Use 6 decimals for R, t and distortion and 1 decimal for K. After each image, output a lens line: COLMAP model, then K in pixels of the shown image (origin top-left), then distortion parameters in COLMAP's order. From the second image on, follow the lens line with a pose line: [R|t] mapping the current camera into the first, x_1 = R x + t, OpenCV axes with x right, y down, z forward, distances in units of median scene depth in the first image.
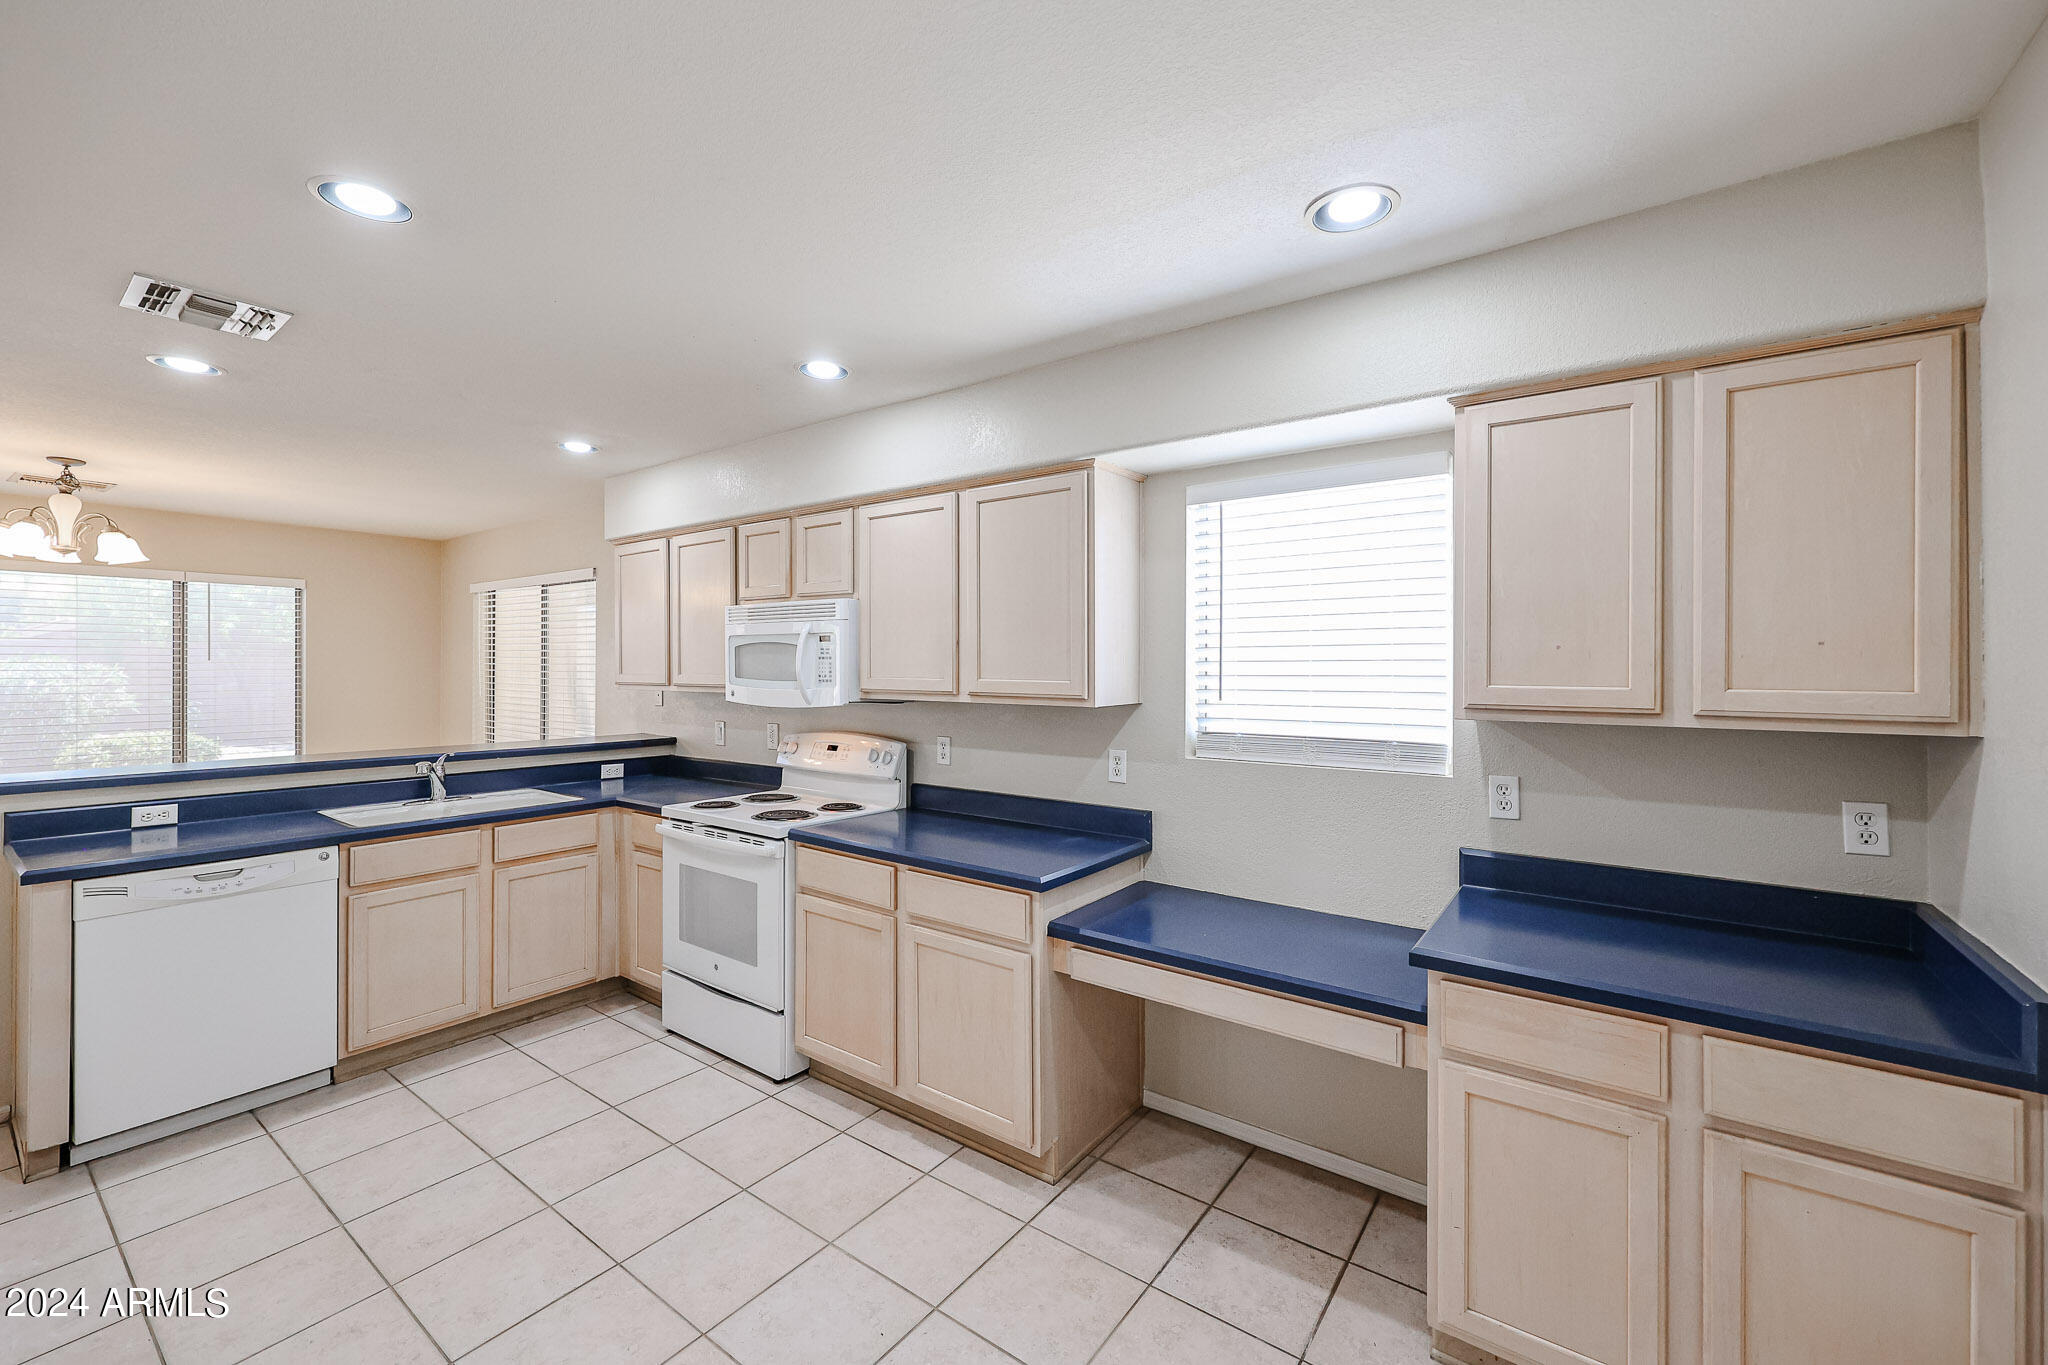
lens RADIAL K [[825.0, 0, 1018.5], [0, 825.0, 663.9], [0, 0, 1]] dist [0.000883, 0.001120]
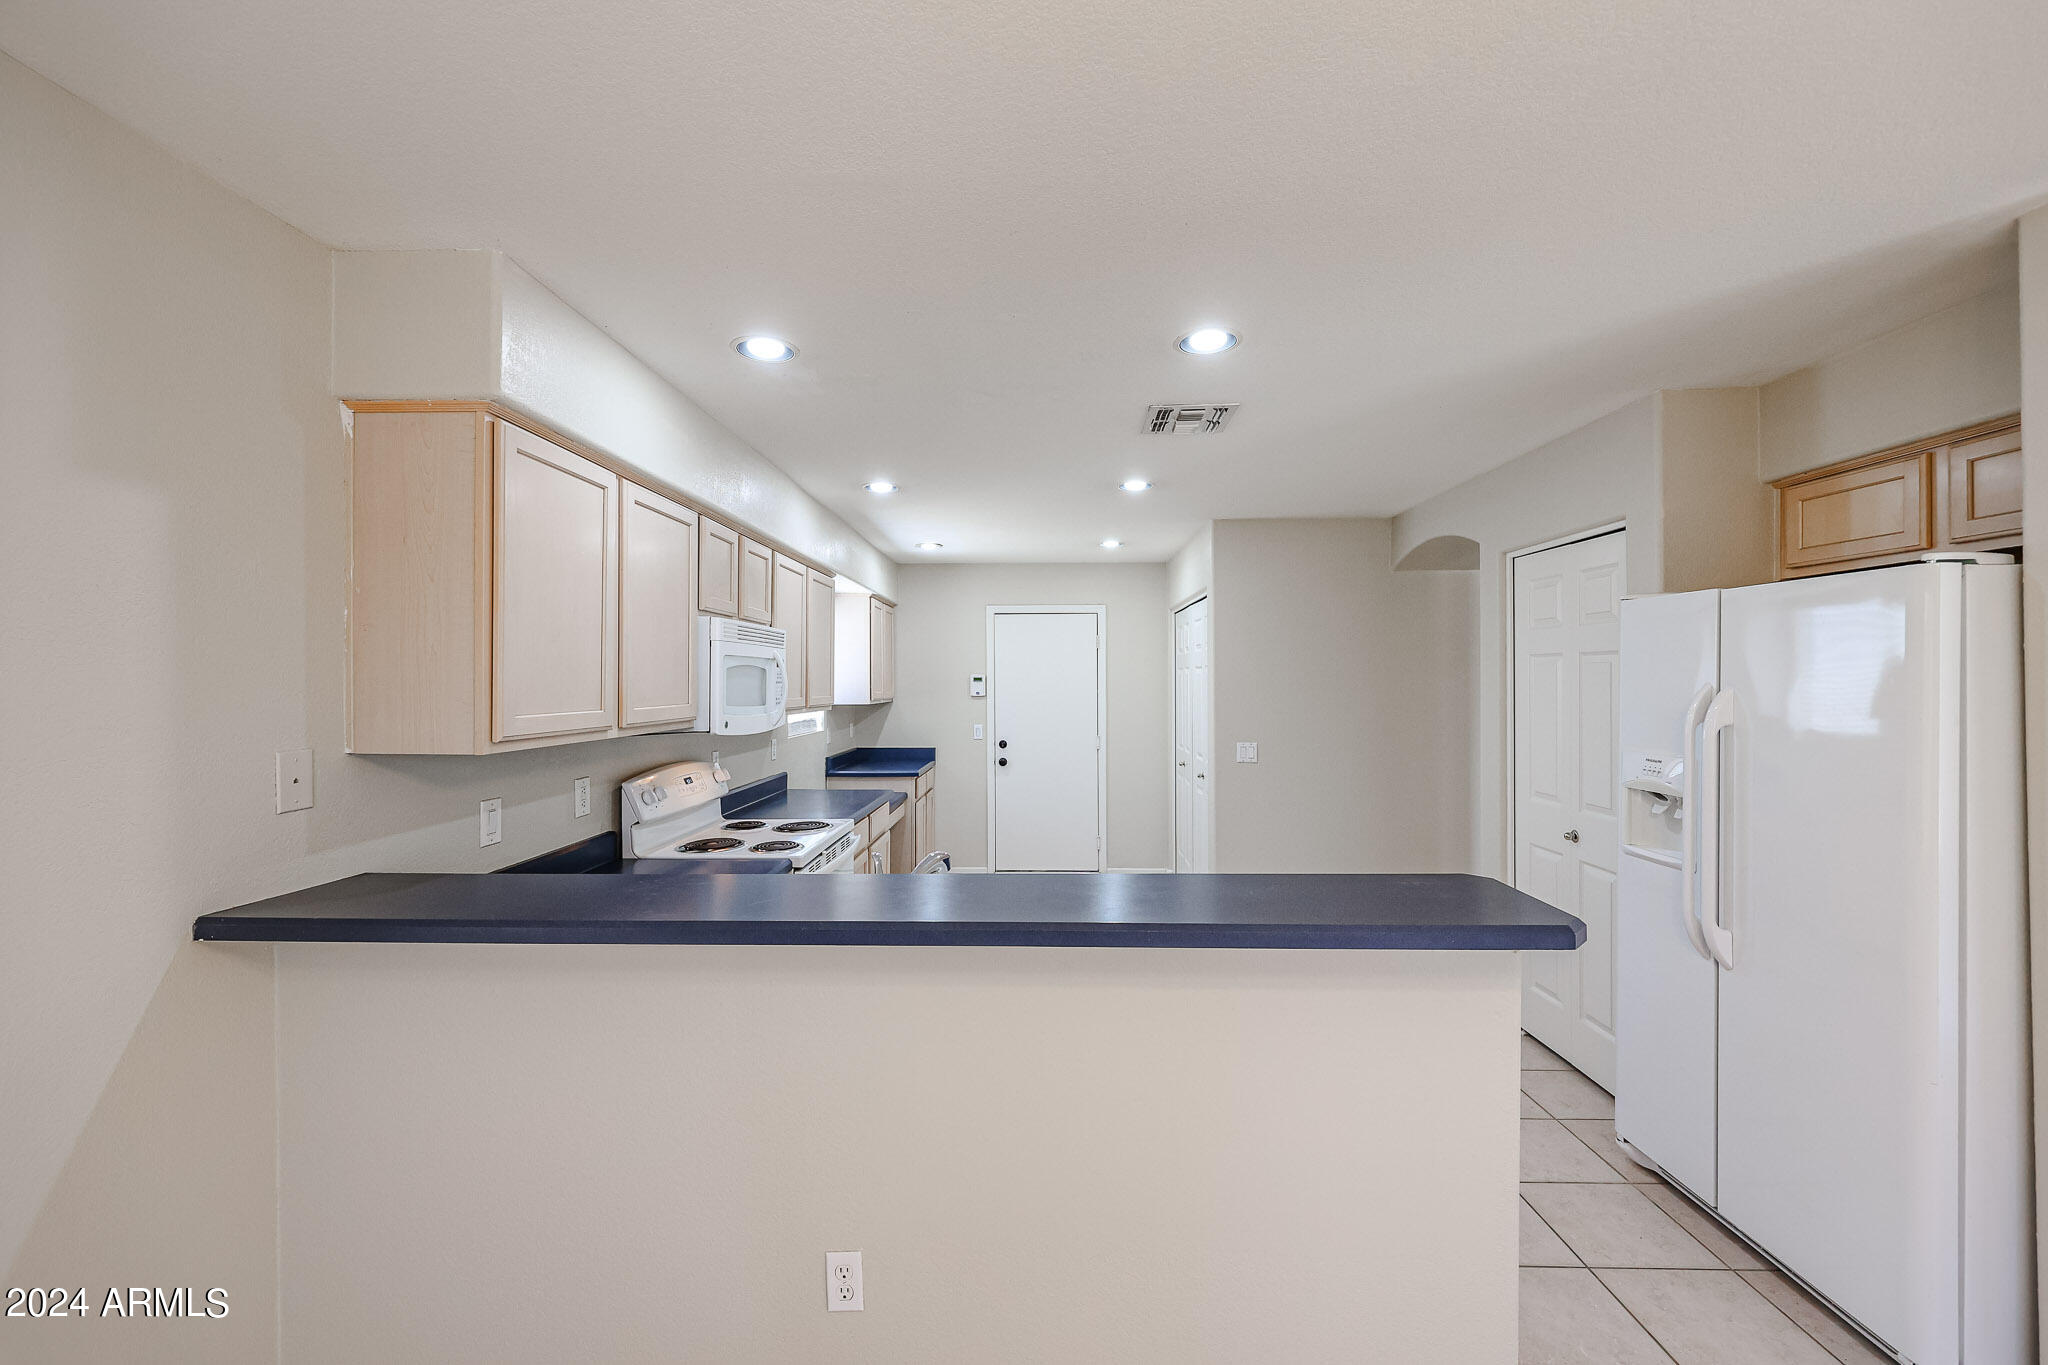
lens RADIAL K [[825.0, 0, 1023.2], [0, 825.0, 678.9], [0, 0, 1]] dist [0.000883, 0.001120]
pose [[-0.576035, 0.002298, 0.817422, -1.303042], [-0.002564, 0.999986, -0.004618, -0.007244], [-0.817421, -0.004757, -0.576021, 1.348090]]
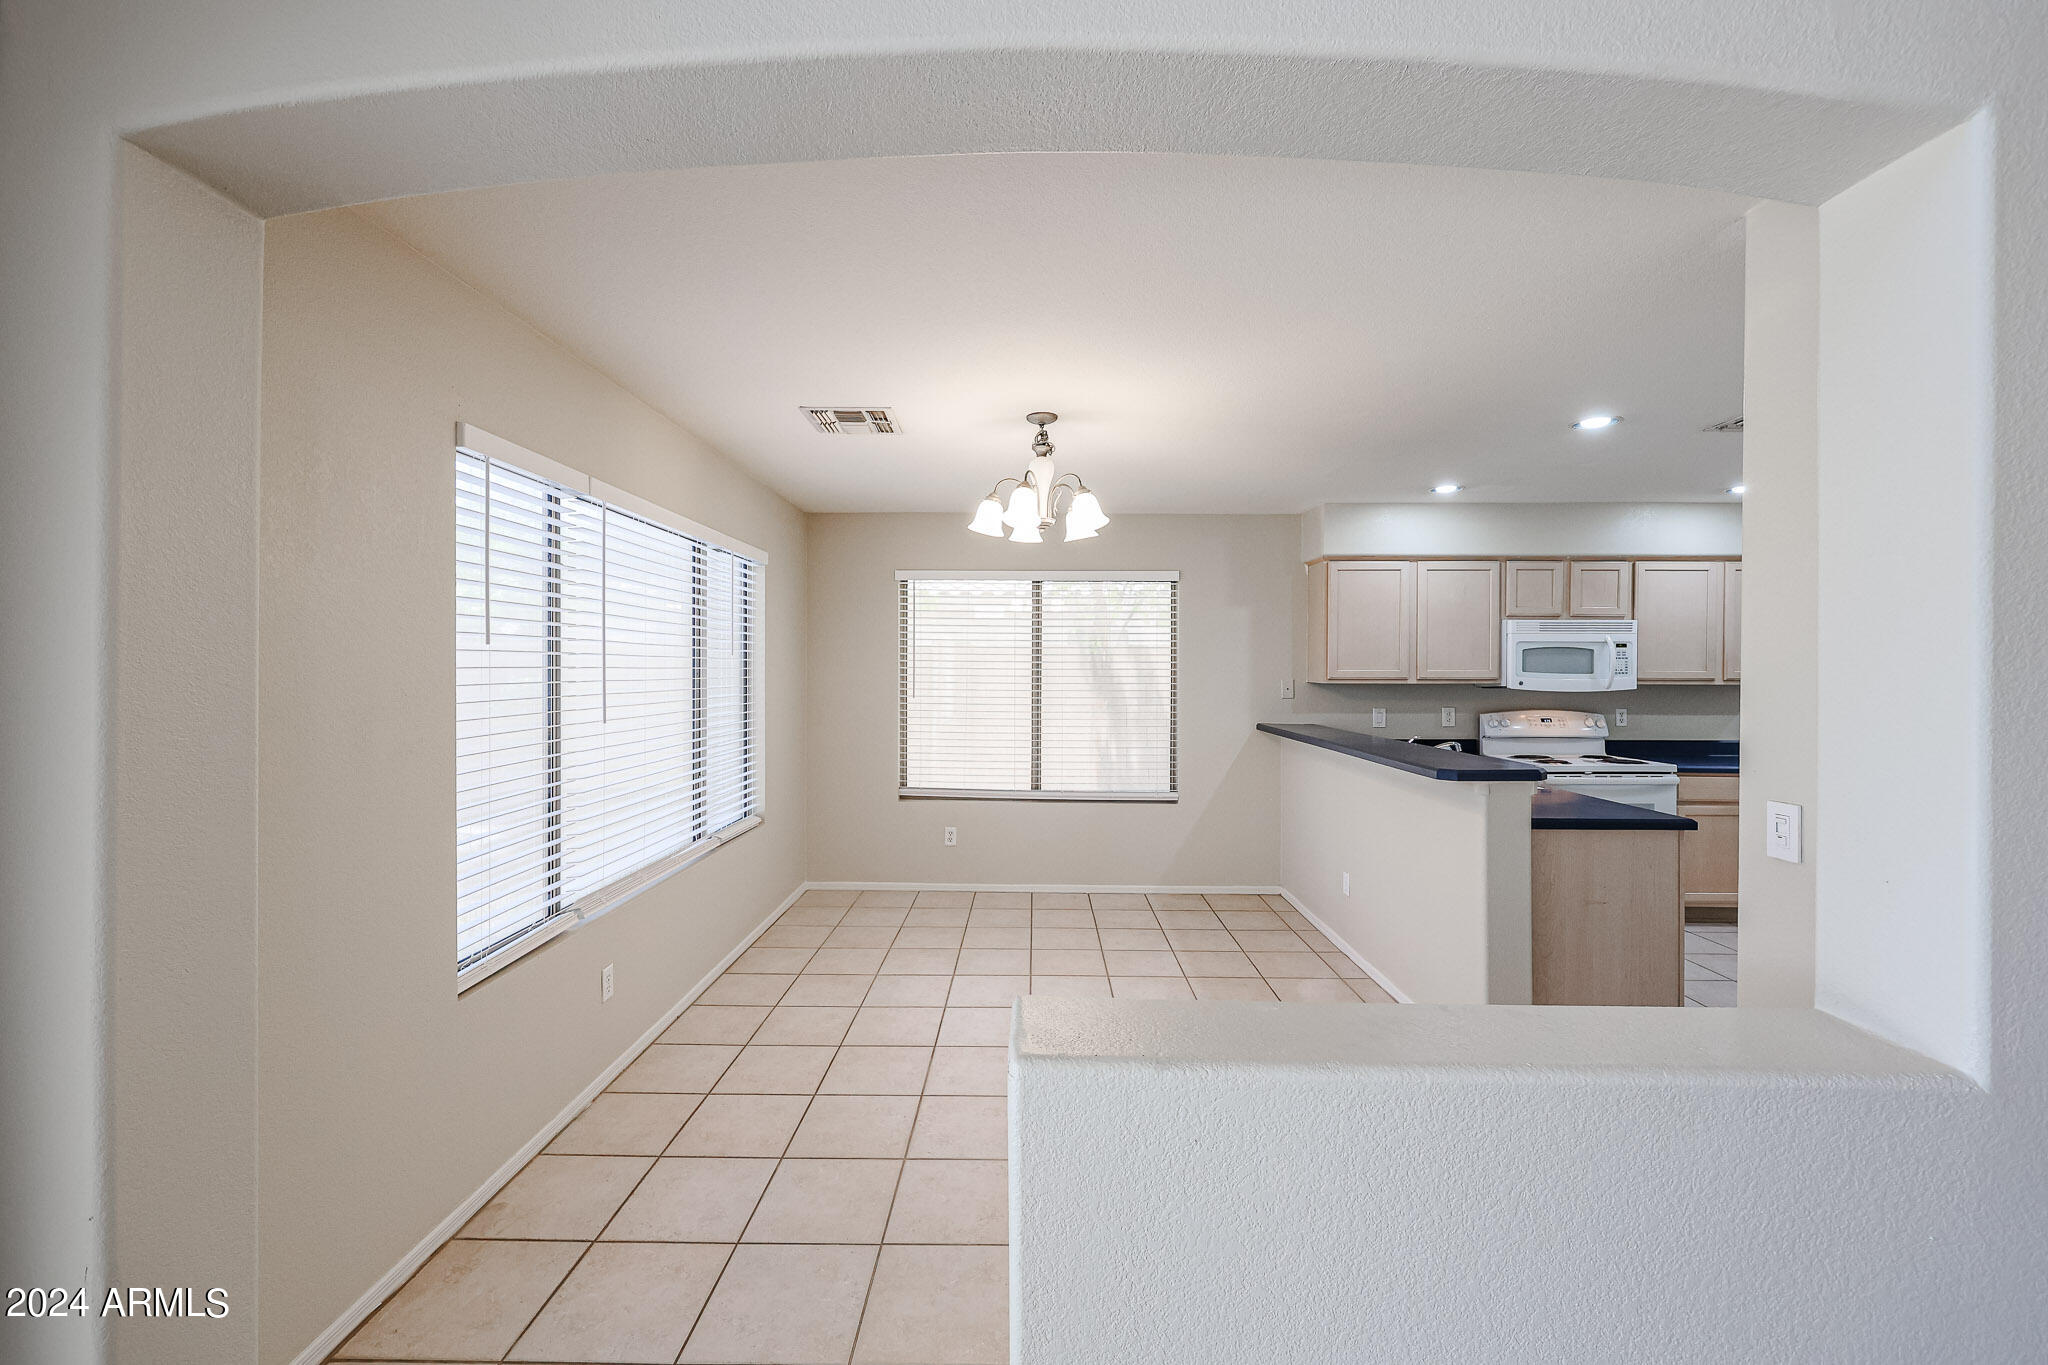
lens RADIAL K [[825.0, 0, 1019.4], [0, 825.0, 670.5], [0, 0, 1]] dist [0.000883, 0.001120]
pose [[0.812891, -0.002271, 0.582412, -2.008717], [-0.003277, 0.999959, 0.008472, 0.006076], [-0.582407, -0.008795, 0.812850, 0.398075]]
